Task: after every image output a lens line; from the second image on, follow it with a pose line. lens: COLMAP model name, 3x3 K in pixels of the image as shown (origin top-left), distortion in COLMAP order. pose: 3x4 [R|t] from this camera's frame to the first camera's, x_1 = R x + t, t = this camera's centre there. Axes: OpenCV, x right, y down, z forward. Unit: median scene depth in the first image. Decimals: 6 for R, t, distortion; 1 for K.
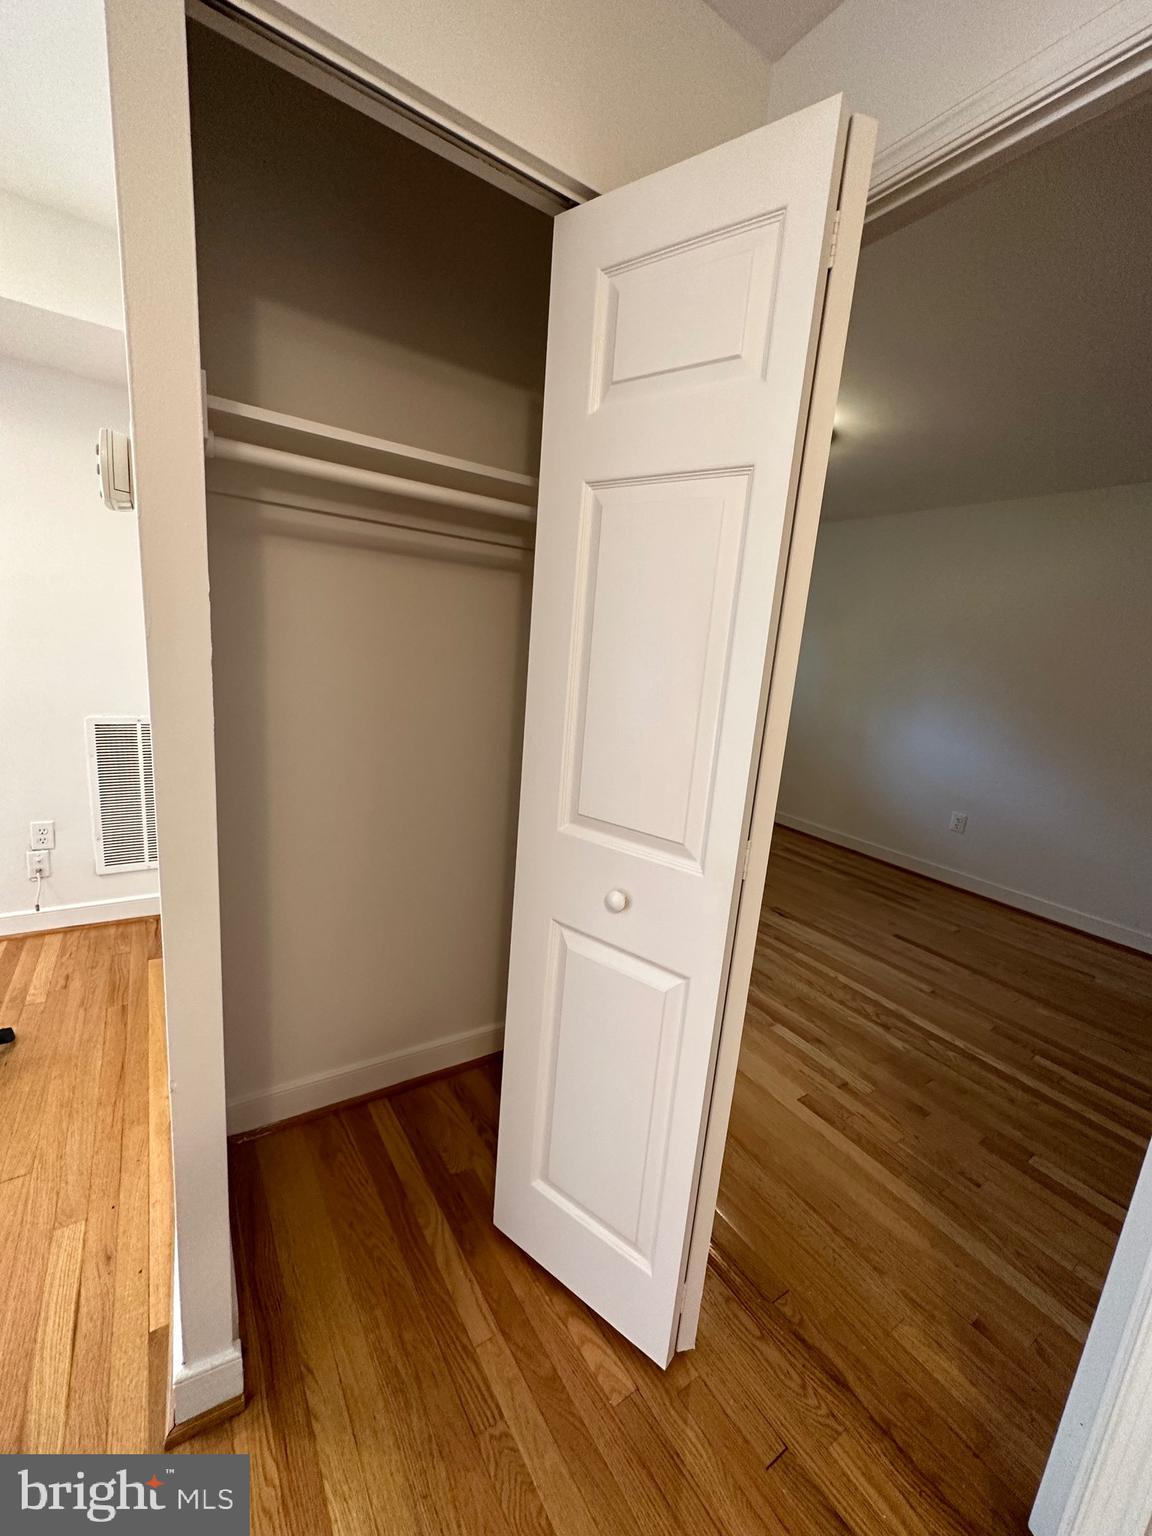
lens RADIAL K [[613.9, 0, 576.0], [0, 613.9, 768.0], [0, 0, 1]] dist [-0.000961, 0.000012]
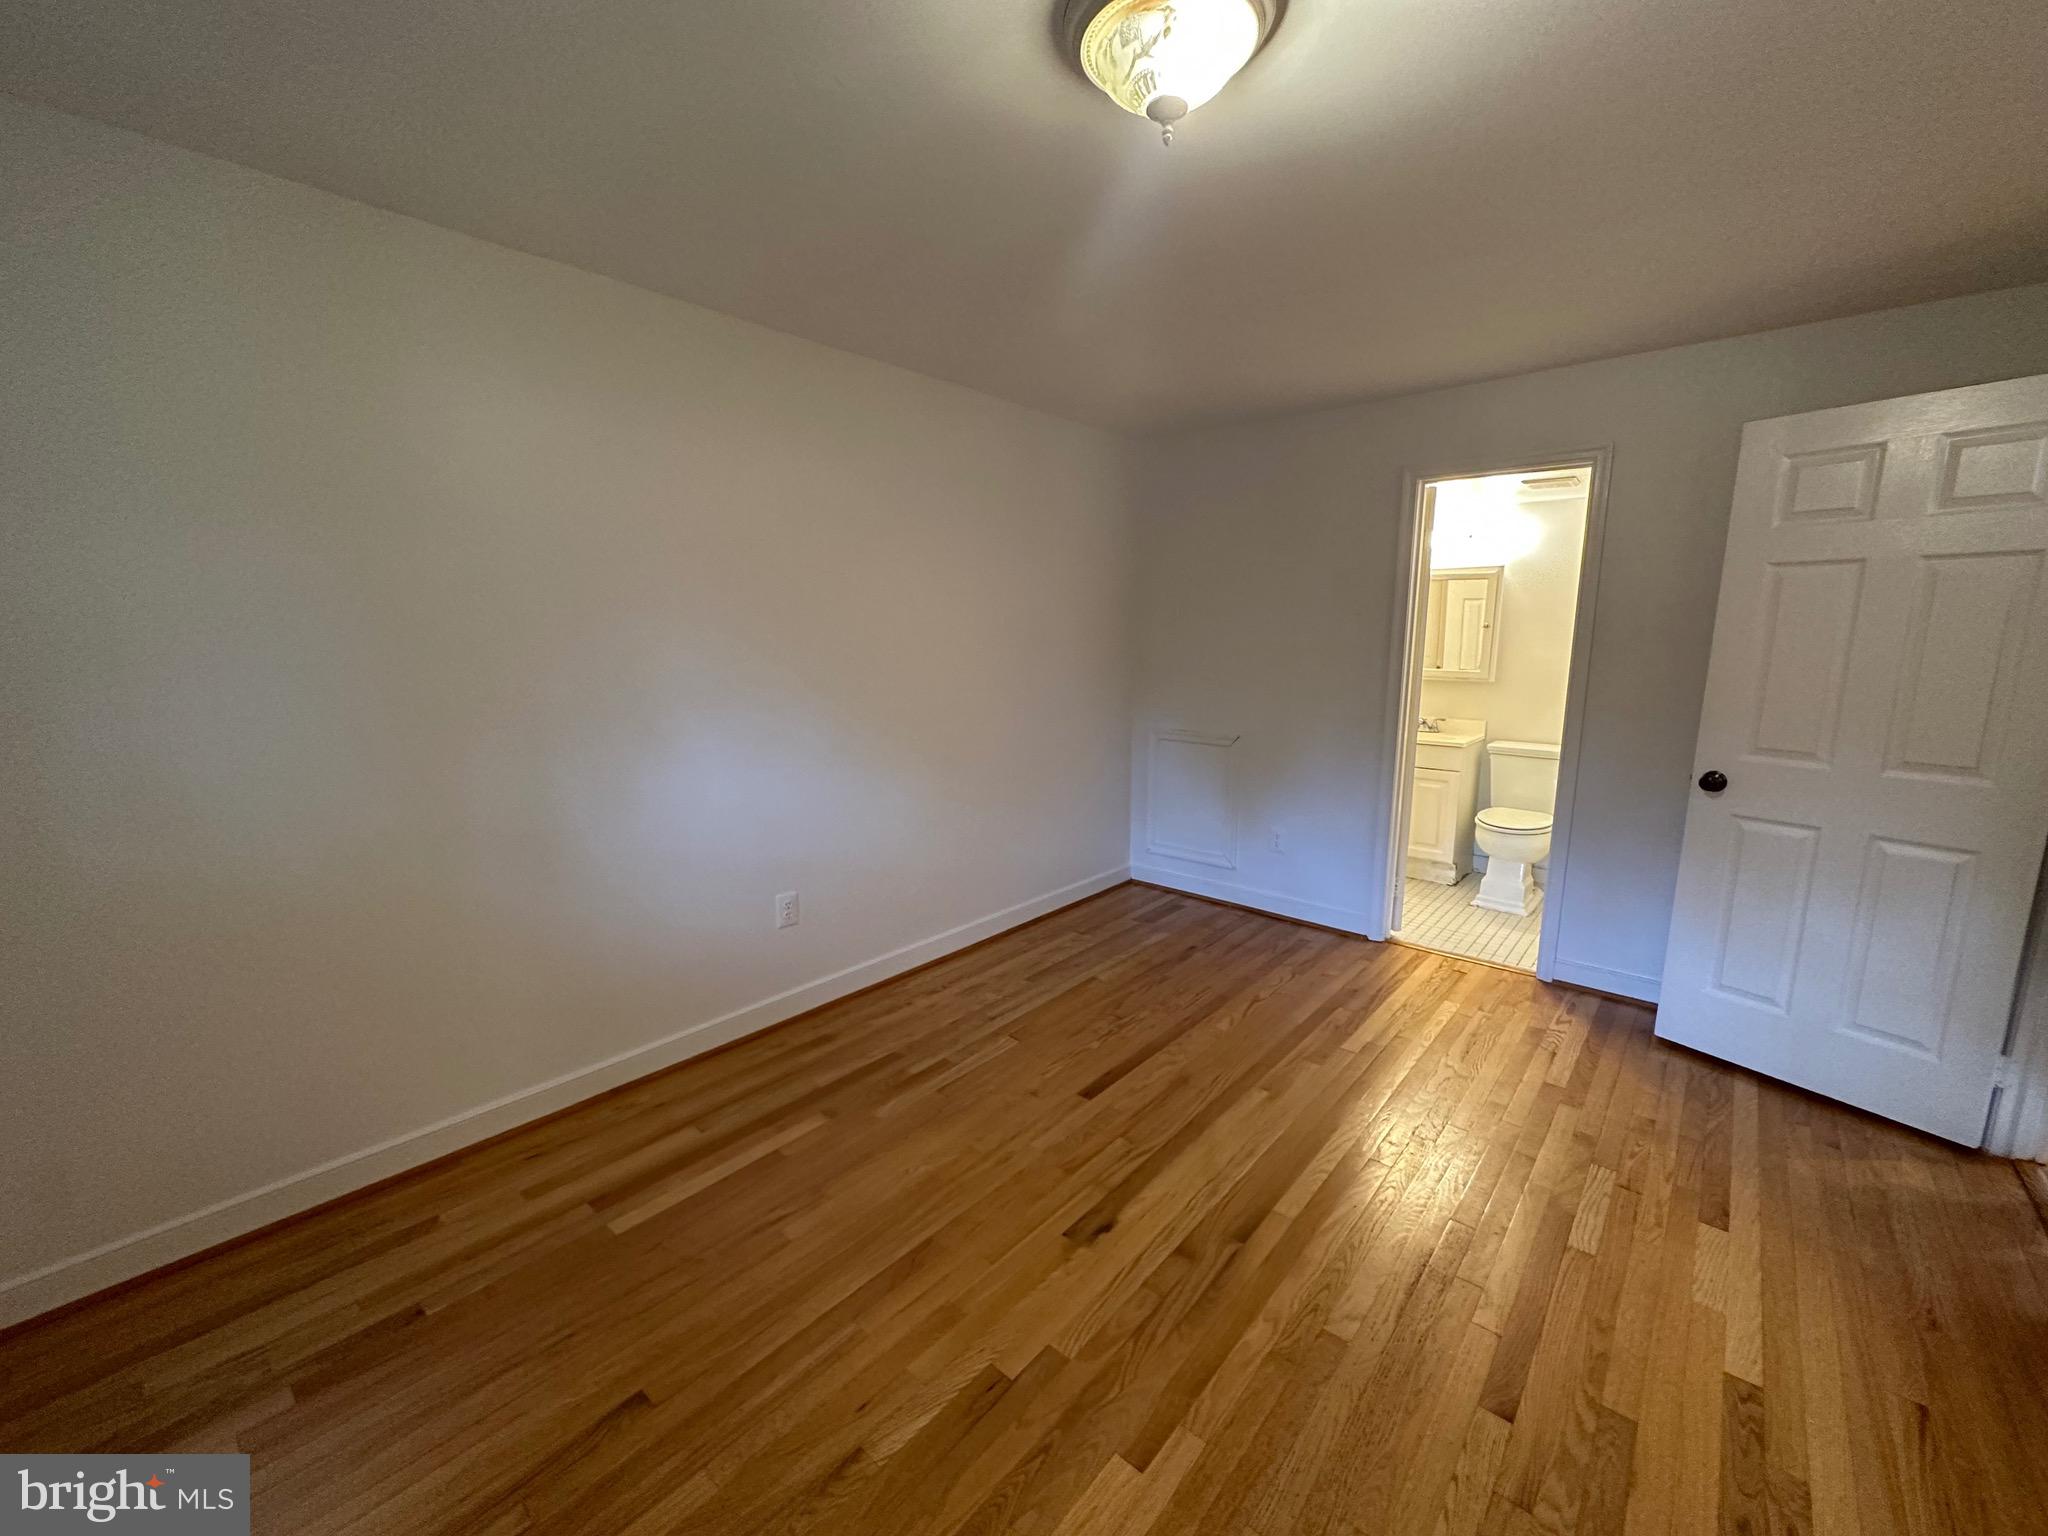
lens RADIAL K [[818.5, 0, 1024.0], [0, 818.5, 768.0], [0, 0, 1]] dist [-0.000961, 0.000012]
pose [[-0.272479, -0.240873, 0.931523, -0.127390], [0.166808, 0.941670, 0.292289, -0.271281], [-0.947592, 0.235028, -0.216406, 1.167696]]
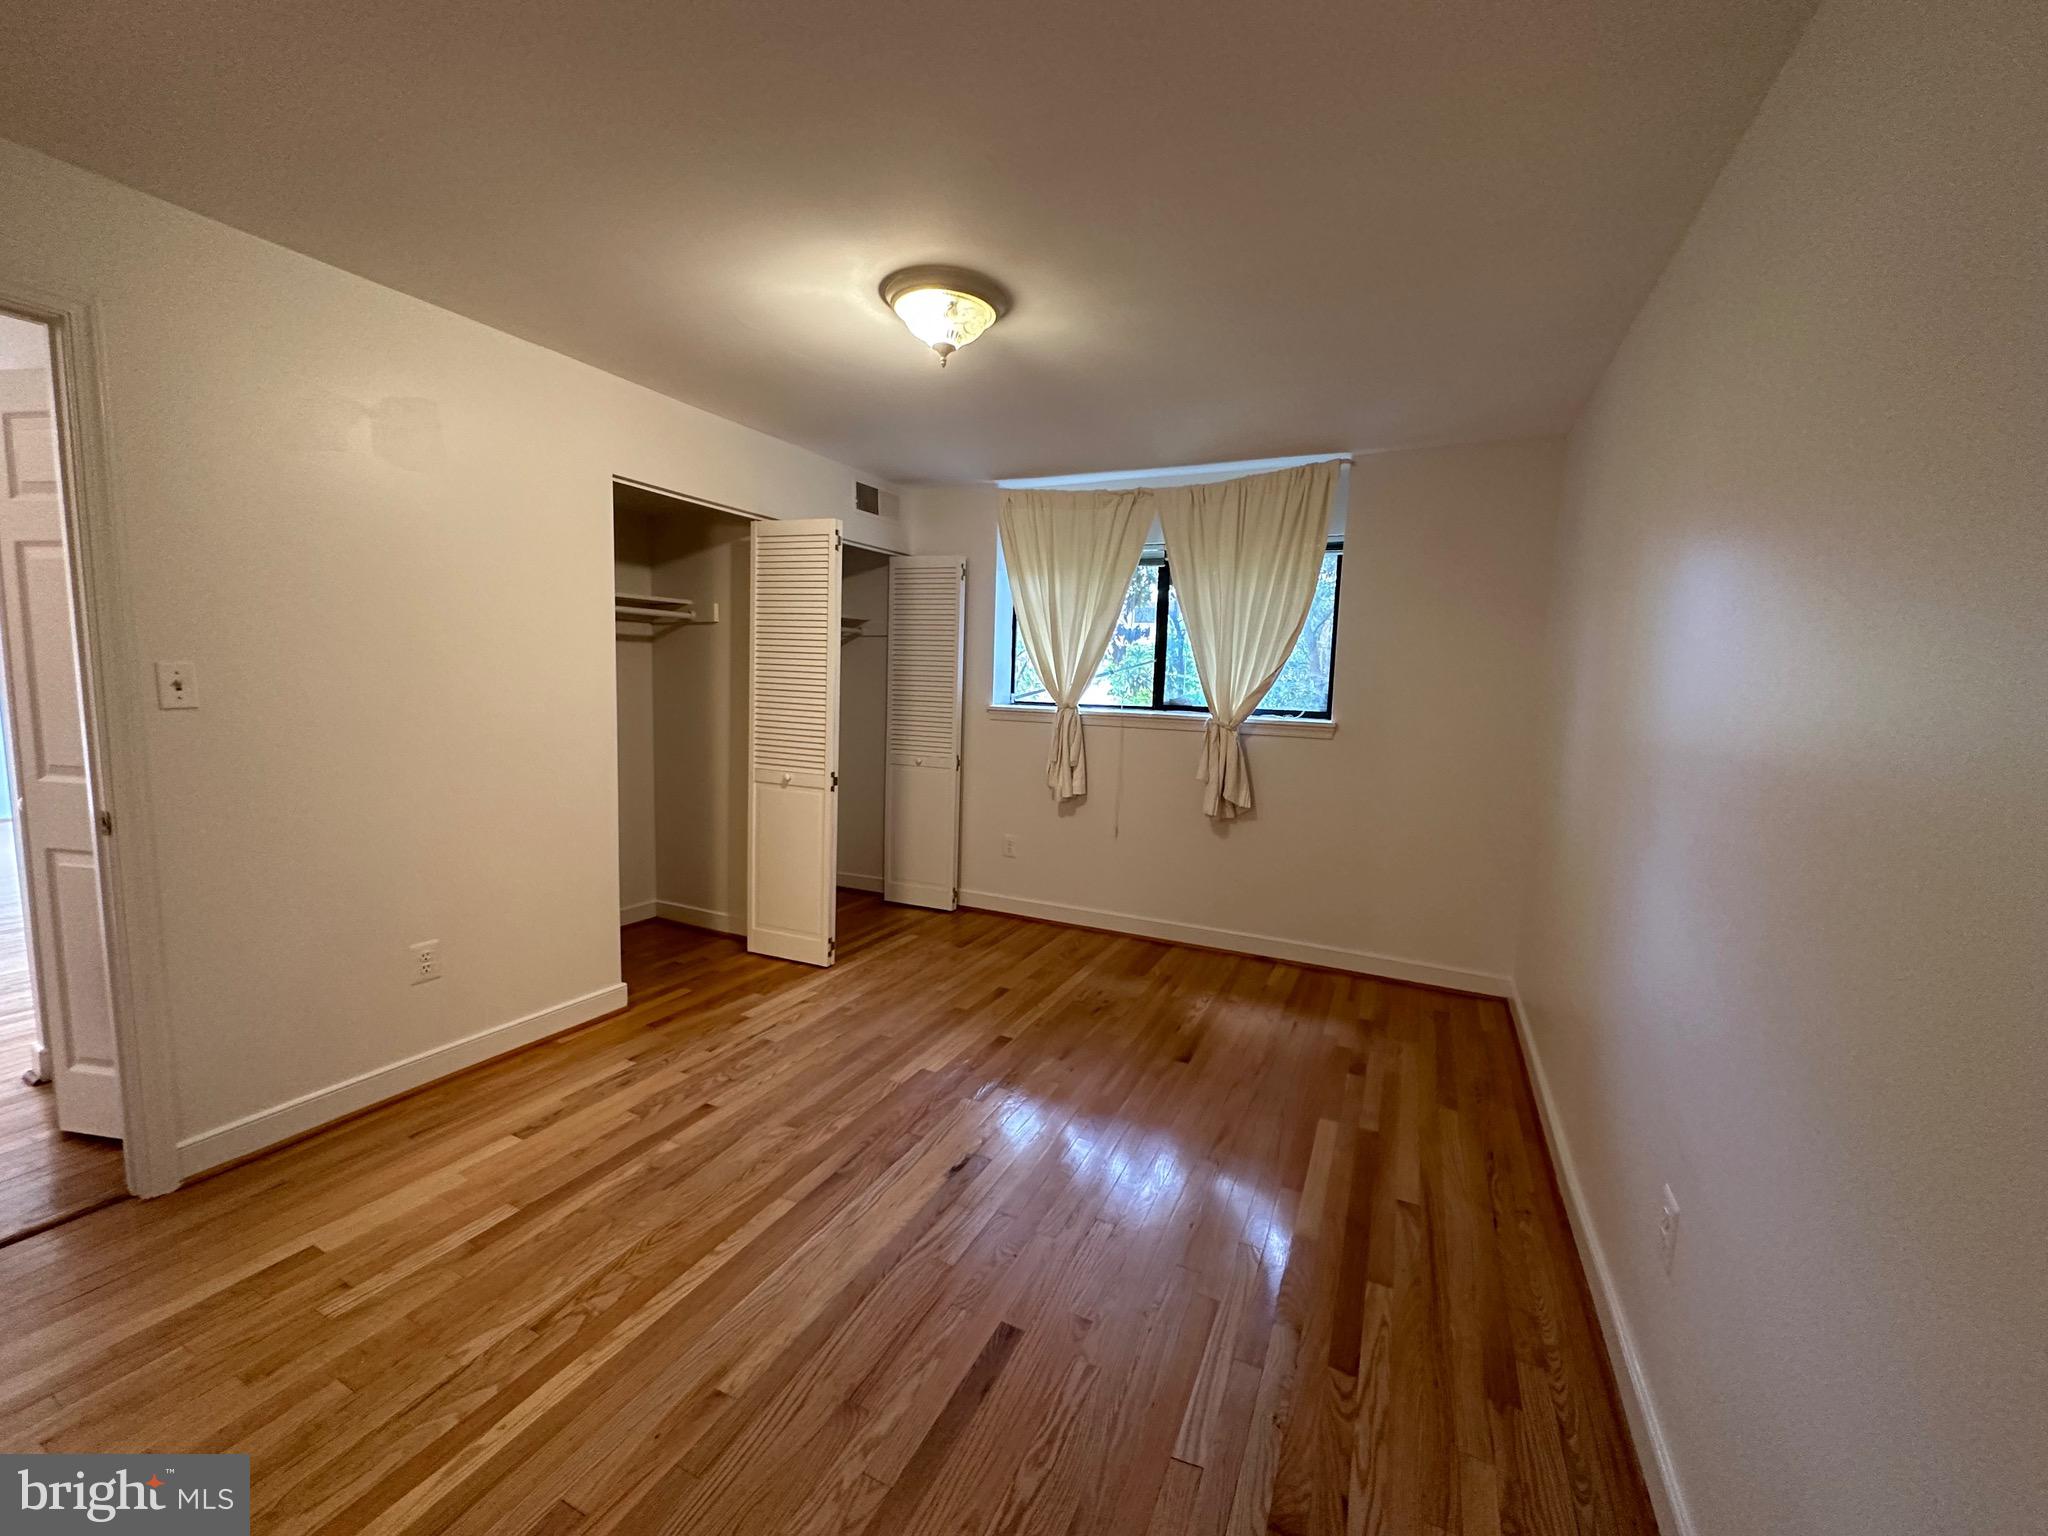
lens RADIAL K [[818.5, 0, 1024.0], [0, 818.5, 768.0], [0, 0, 1]] dist [-0.000961, 0.000012]
pose [[0.523313, 0.024619, -0.851785, 0.981189], [-0.160030, 0.984637, -0.069860, -0.049402], [0.836979, 0.172870, 0.519213, 0.676471]]
